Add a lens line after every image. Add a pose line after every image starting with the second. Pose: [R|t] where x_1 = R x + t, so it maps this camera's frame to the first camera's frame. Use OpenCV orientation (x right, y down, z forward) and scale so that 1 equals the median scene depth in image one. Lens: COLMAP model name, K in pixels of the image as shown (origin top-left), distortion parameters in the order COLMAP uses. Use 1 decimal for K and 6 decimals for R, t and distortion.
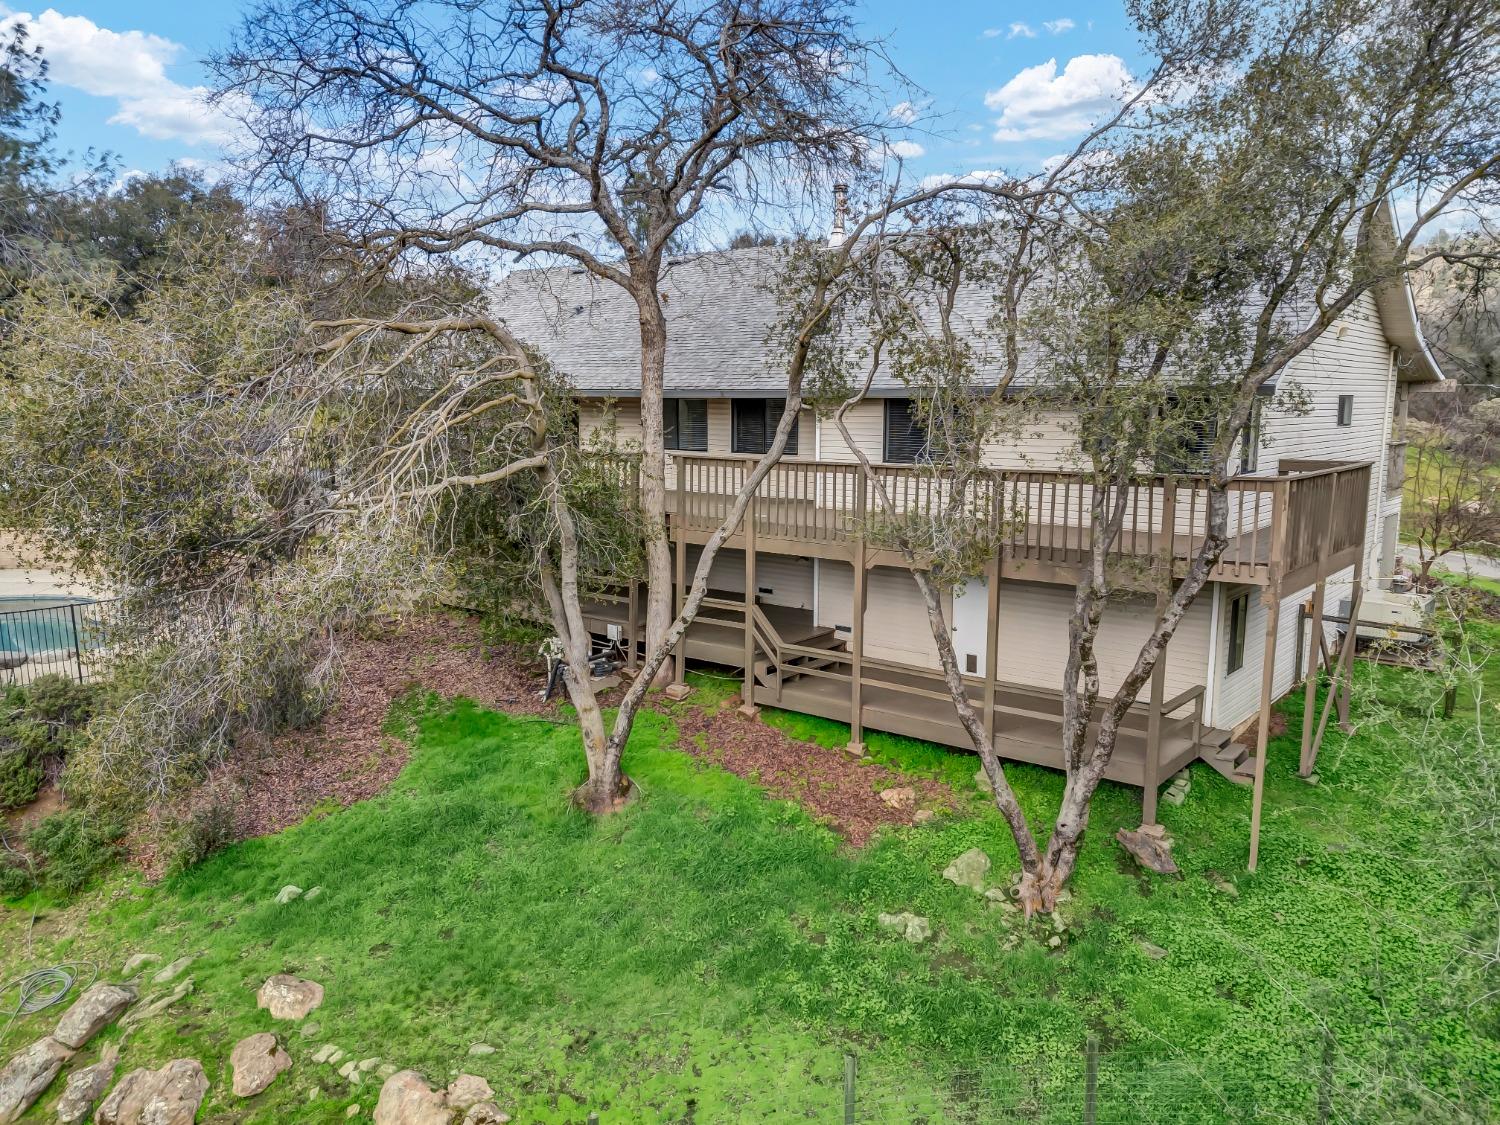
lens RADIAL K [[1150.8, 0, 750.0], [0, 1150.8, 562.5], [0, 0, 1]] dist [0.070189, -0.062988]
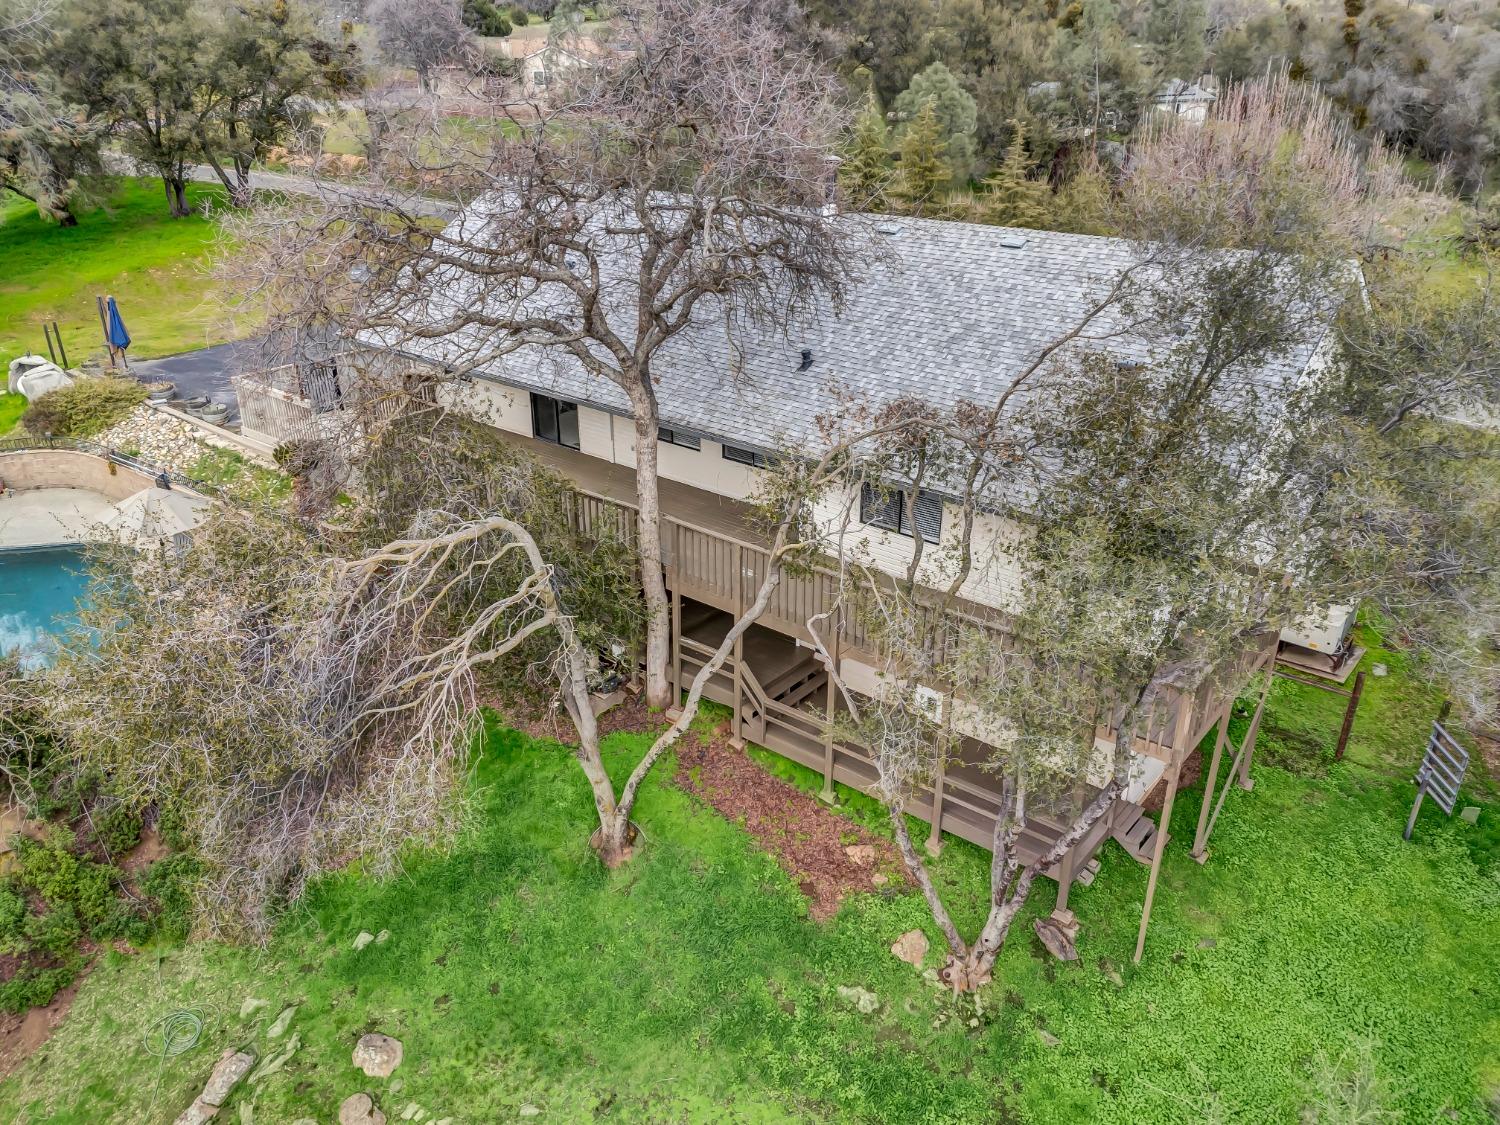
lens RADIAL K [[1150.8, 0, 750.0], [0, 1150.8, 562.5], [0, 0, 1]] dist [0.070189, -0.062988]
pose [[0.999999, 0.000166, -0.001176, 0.017515], [0.000175, 0.958918, 0.283683, -0.500418], [0.001175, -0.283683, 0.958917, -0.076038]]
